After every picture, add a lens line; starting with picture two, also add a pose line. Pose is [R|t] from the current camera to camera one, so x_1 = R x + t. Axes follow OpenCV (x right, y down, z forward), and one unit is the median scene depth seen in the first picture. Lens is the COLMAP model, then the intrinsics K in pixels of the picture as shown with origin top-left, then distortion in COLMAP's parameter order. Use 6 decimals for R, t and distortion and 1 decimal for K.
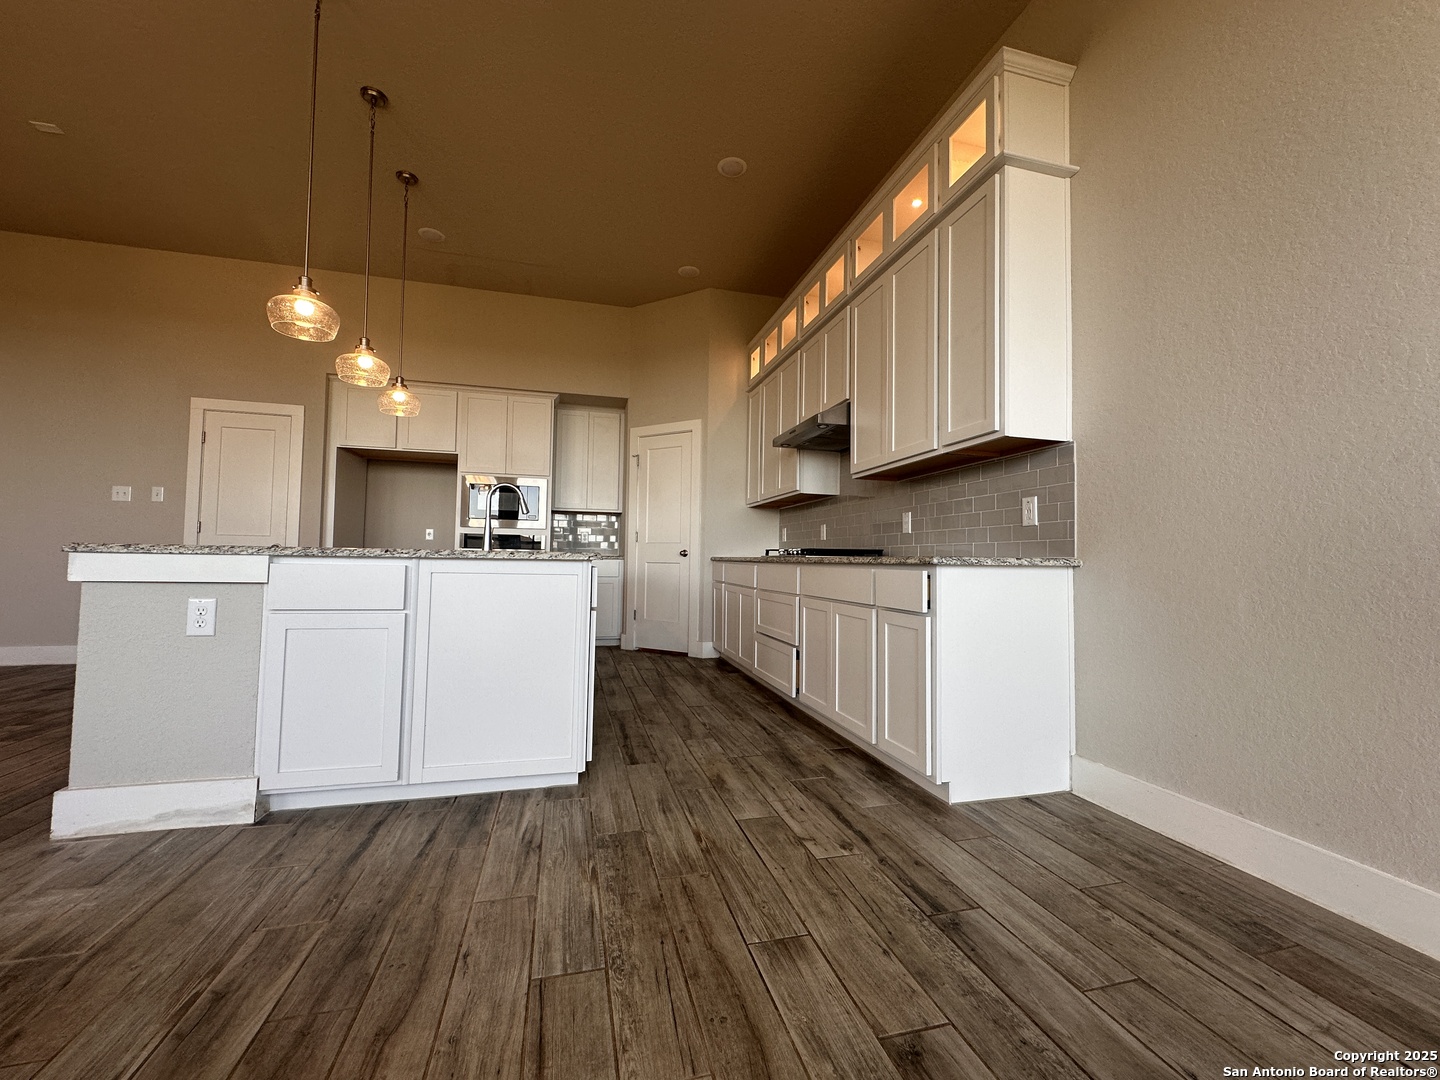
lens RADIAL K [[574.1, 0, 720.0], [0, 574.1, 540.0], [0, 0, 1]] dist [-0.002375, 0.000143]
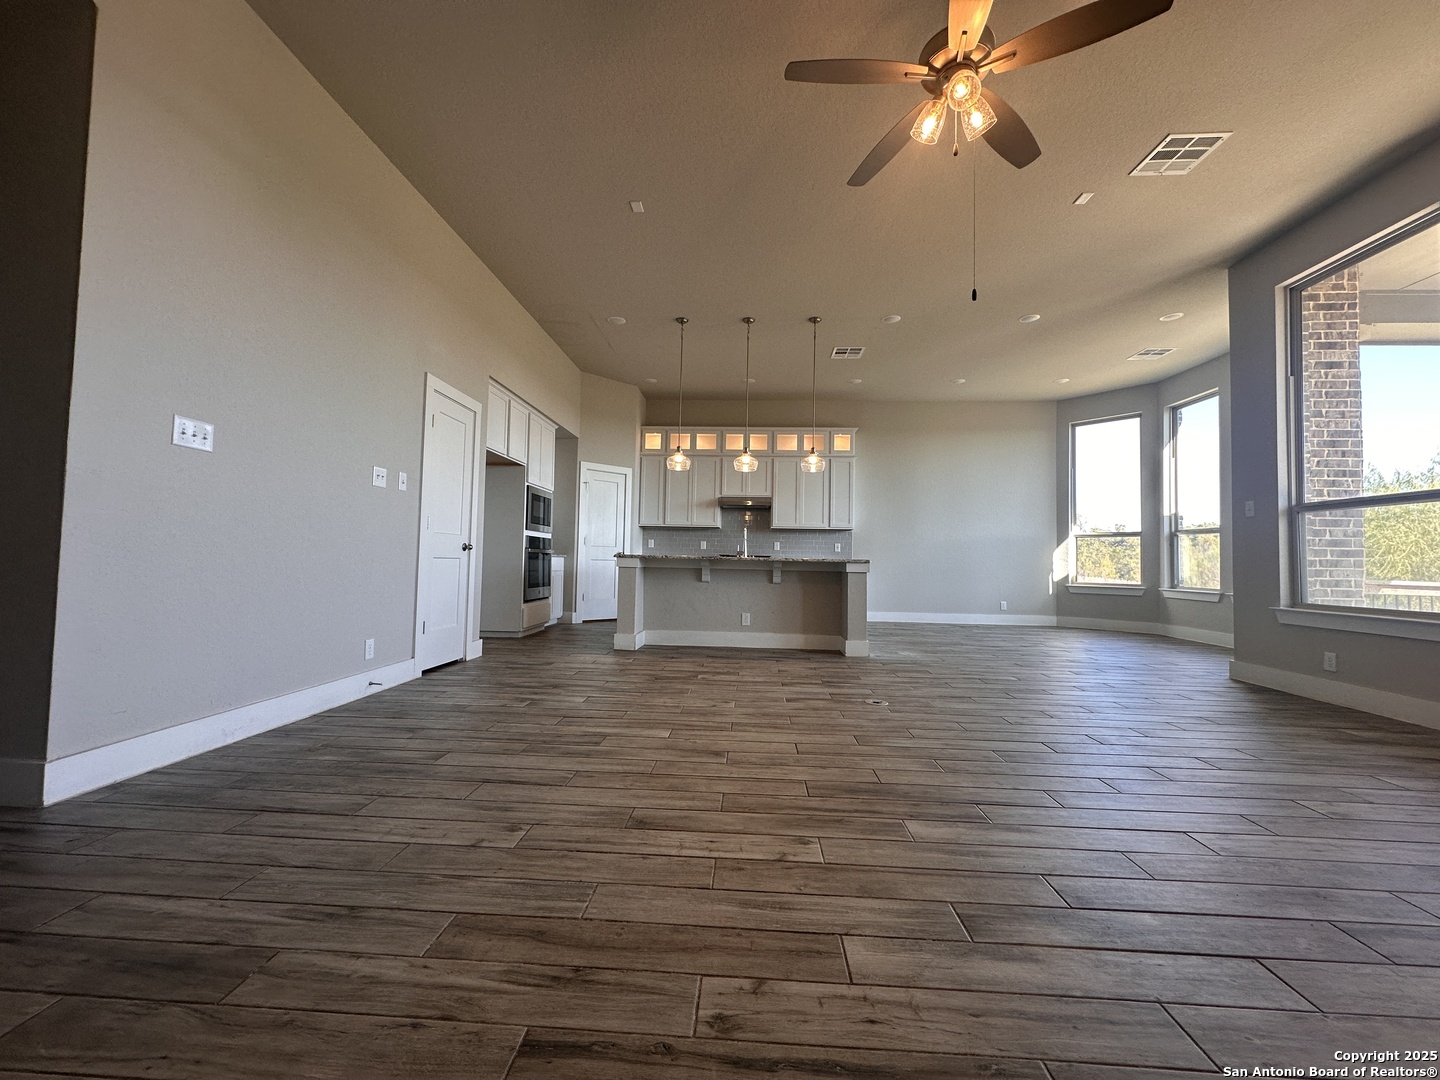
lens RADIAL K [[576.3, 0, 719.0], [0, 576.3, 537.3], [0, 0, 1]] dist [-0.002840, 0.000550]
pose [[0.314469, 0.033092, 0.948691, -2.237209], [-0.048406, 0.998651, -0.018790, -0.007860], [-0.948033, -0.040014, 0.315647, 0.417588]]
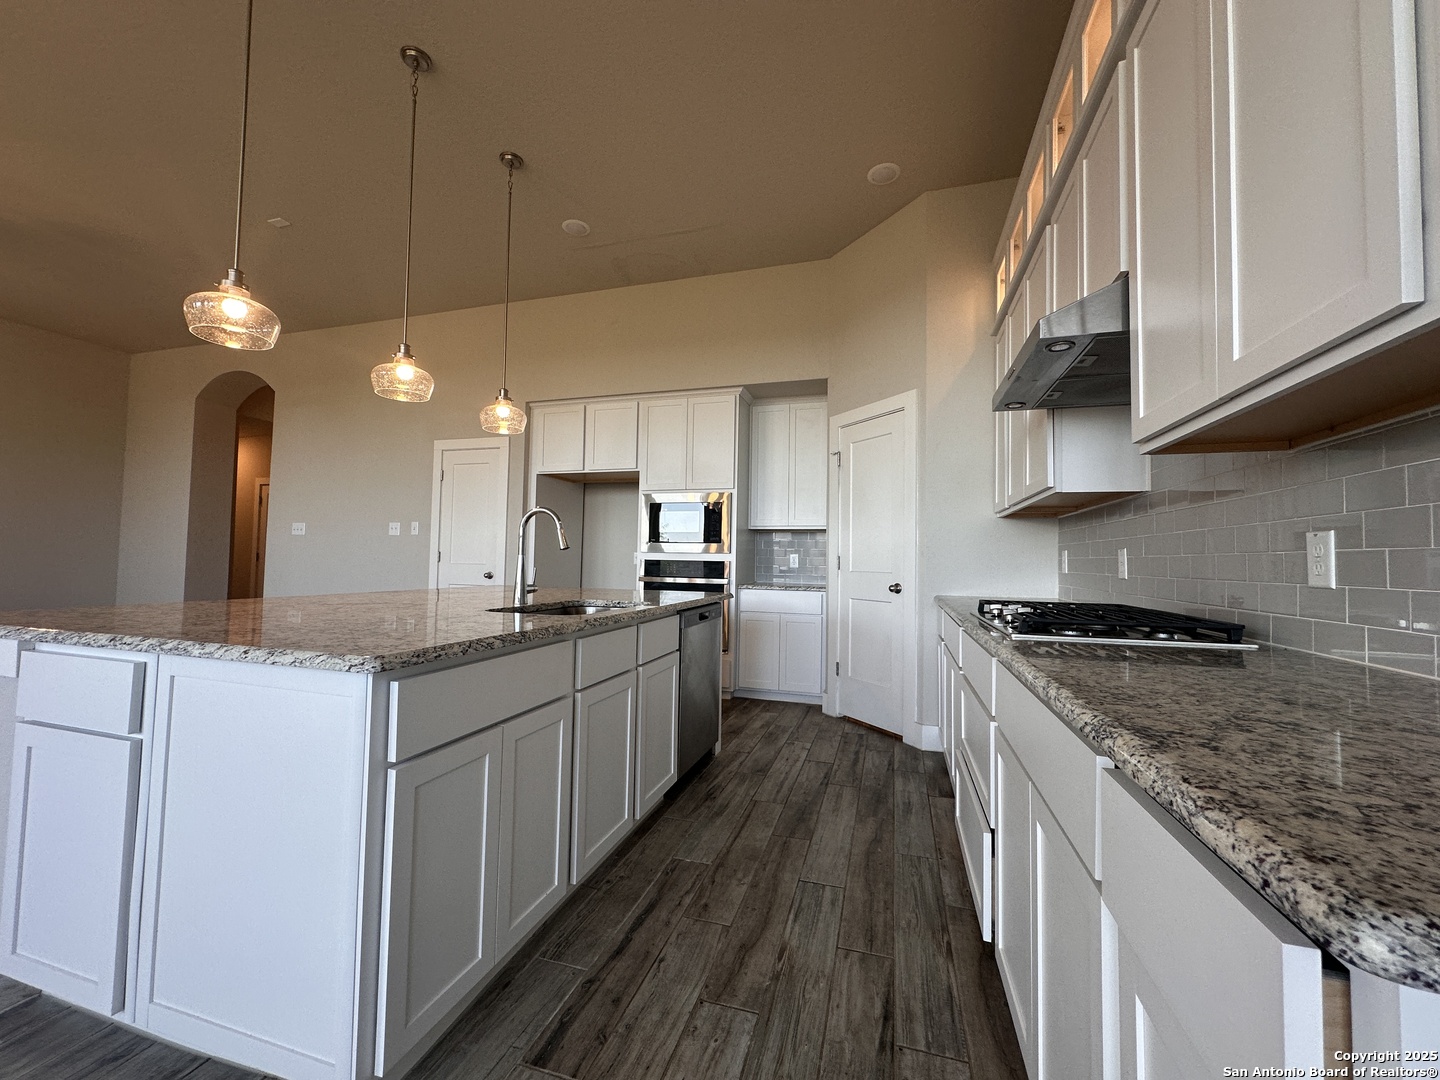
lens RADIAL K [[576.3, 0, 719.0], [0, 576.3, 537.3], [0, 0, 1]] dist [-0.002840, 0.000550]
pose [[0.849995, -0.022271, -0.526320, 0.188749], [0.013559, 0.999700, -0.020404, -0.041399], [0.526617, 0.010207, 0.850042, 0.474942]]
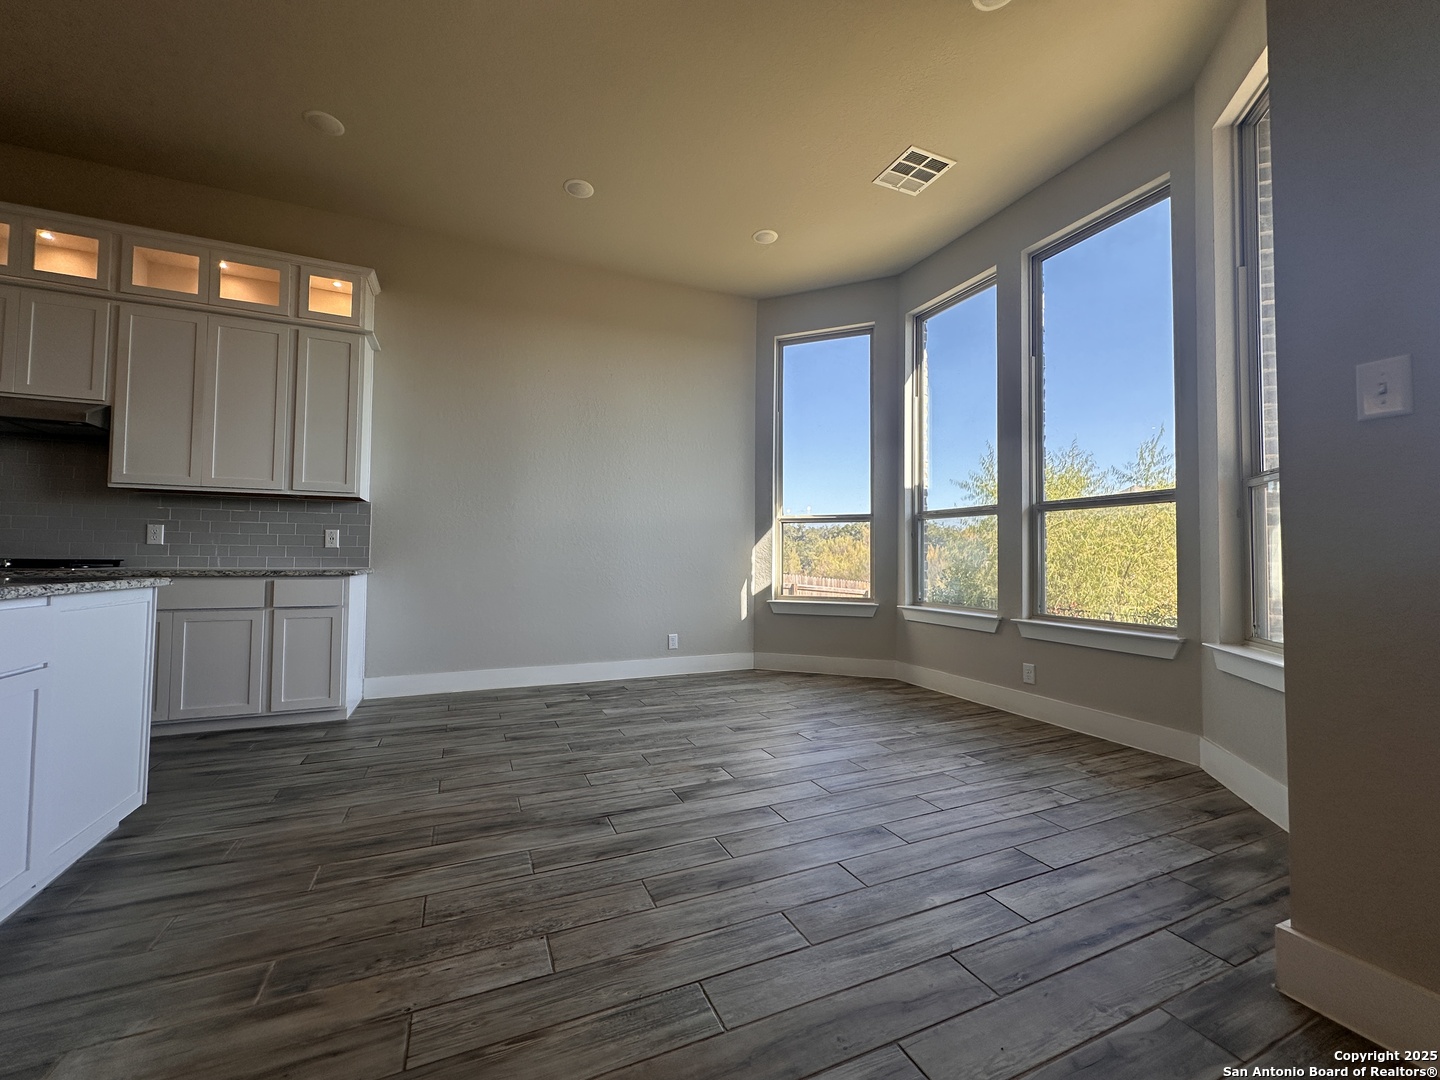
lens RADIAL K [[576.3, 0, 719.0], [0, 576.3, 537.3], [0, 0, 1]] dist [-0.002840, 0.000550]
pose [[-0.152034, 0.023575, 0.988094, -0.871905], [-0.043612, 0.998582, -0.030536, -0.037231], [-0.987413, -0.047735, -0.150790, 0.134061]]
